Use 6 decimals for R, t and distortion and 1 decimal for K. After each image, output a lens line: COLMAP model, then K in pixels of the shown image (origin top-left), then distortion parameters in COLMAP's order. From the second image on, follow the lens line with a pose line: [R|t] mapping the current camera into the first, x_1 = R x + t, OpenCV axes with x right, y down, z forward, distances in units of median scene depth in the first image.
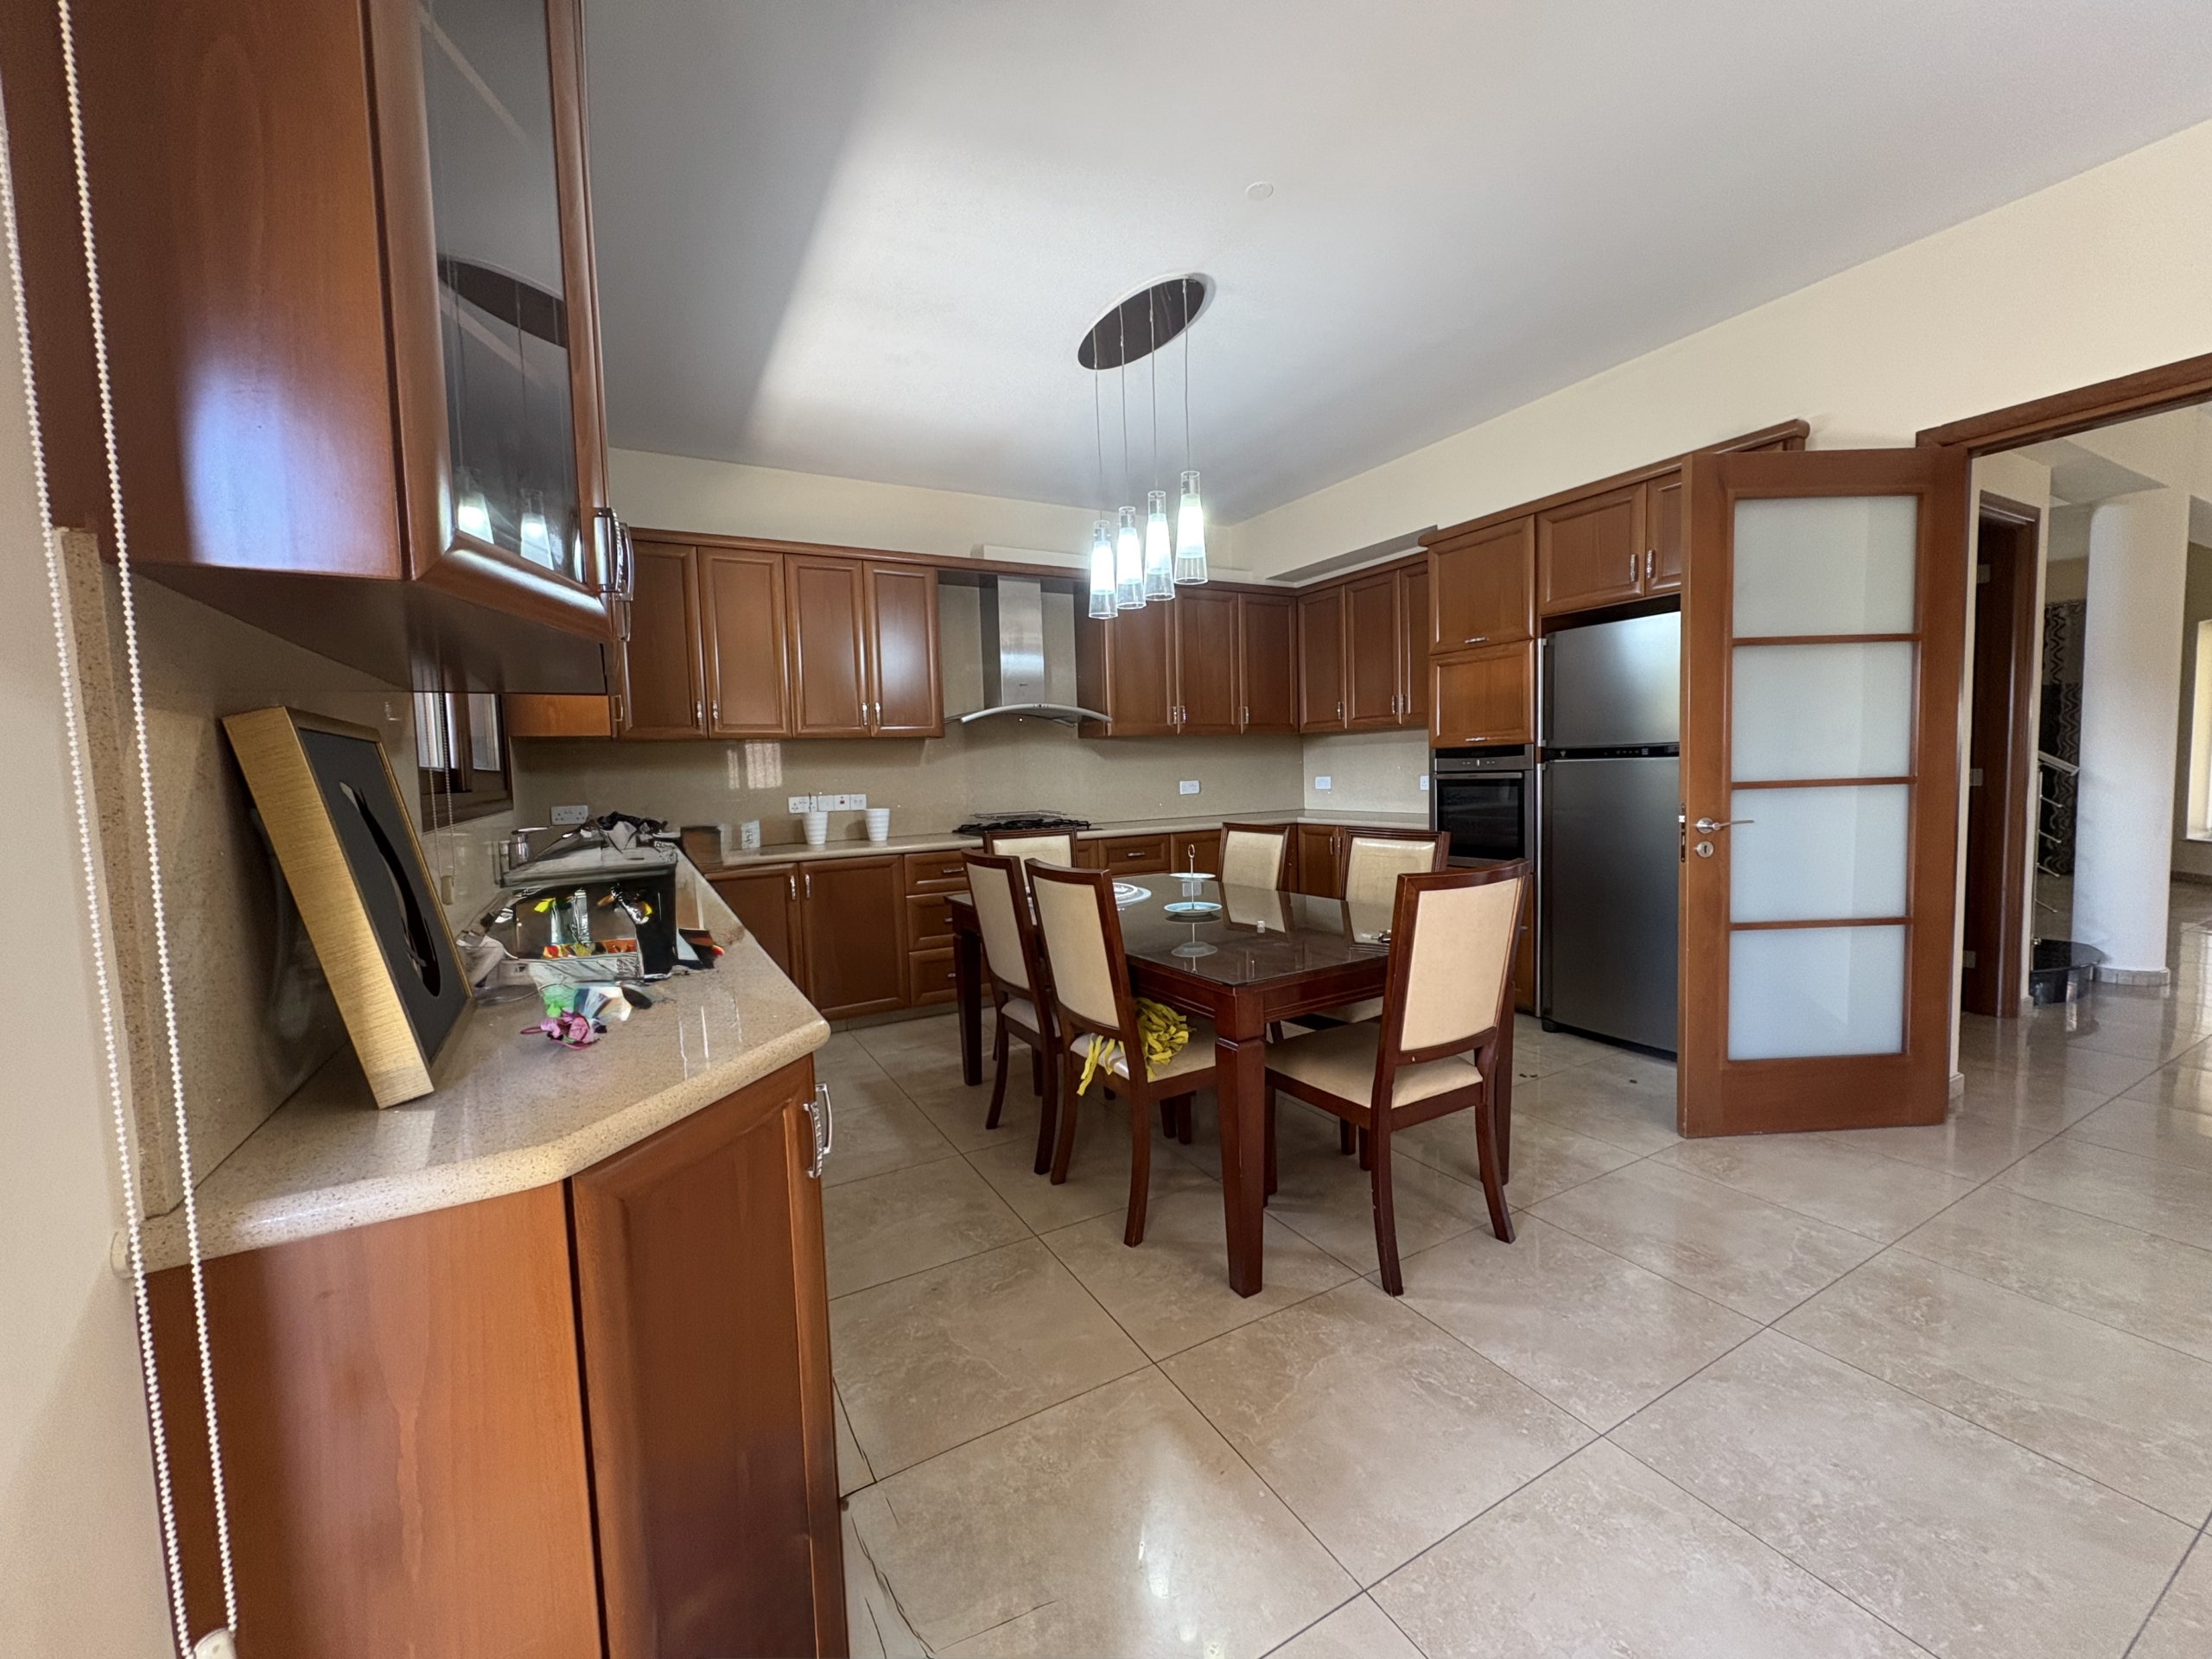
lens RADIAL K [[882.2, 0, 1110.7], [0, 882.2, 827.7], [0, 0, 1]] dist [-0.024724, 0.000136]
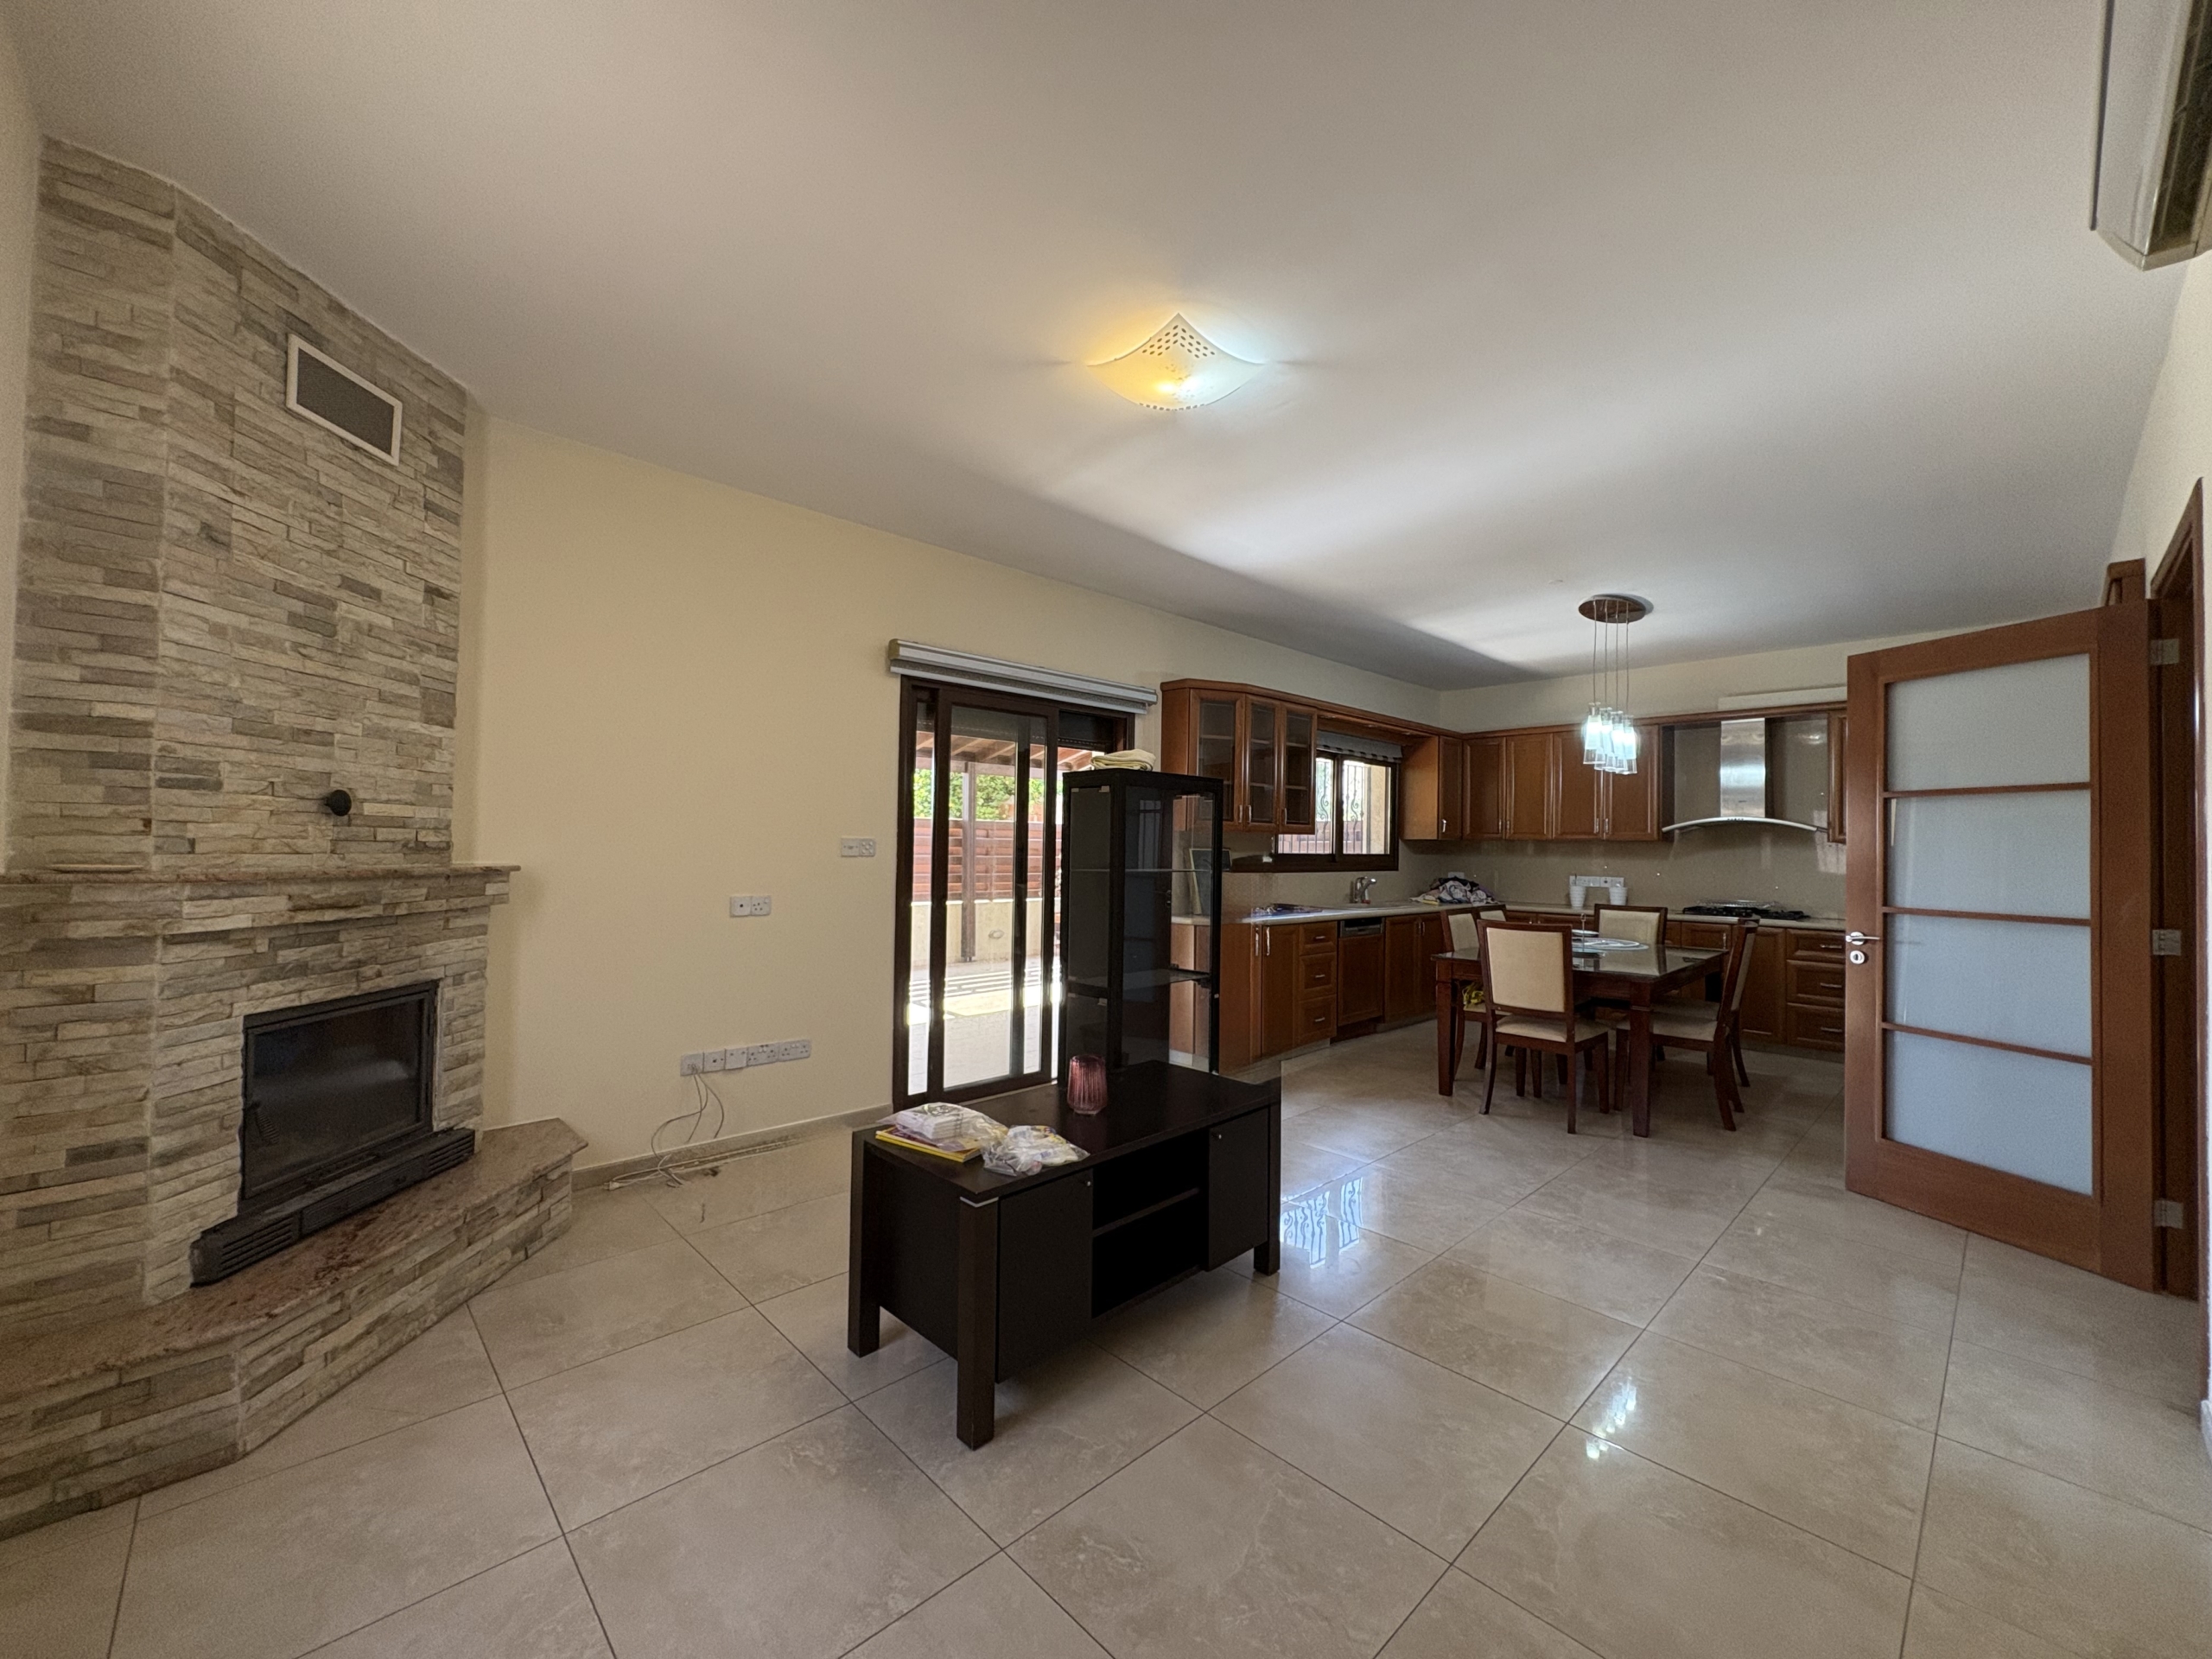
lens RADIAL K [[882.2, 0, 1110.7], [0, 882.2, 827.7], [0, 0, 1]] dist [-0.024724, 0.000136]
pose [[0.251228, 0.015342, -0.967806, 1.569472], [-0.090277, 0.995887, -0.007647, -0.054336], [0.963709, 0.089291, 0.251580, -0.365501]]
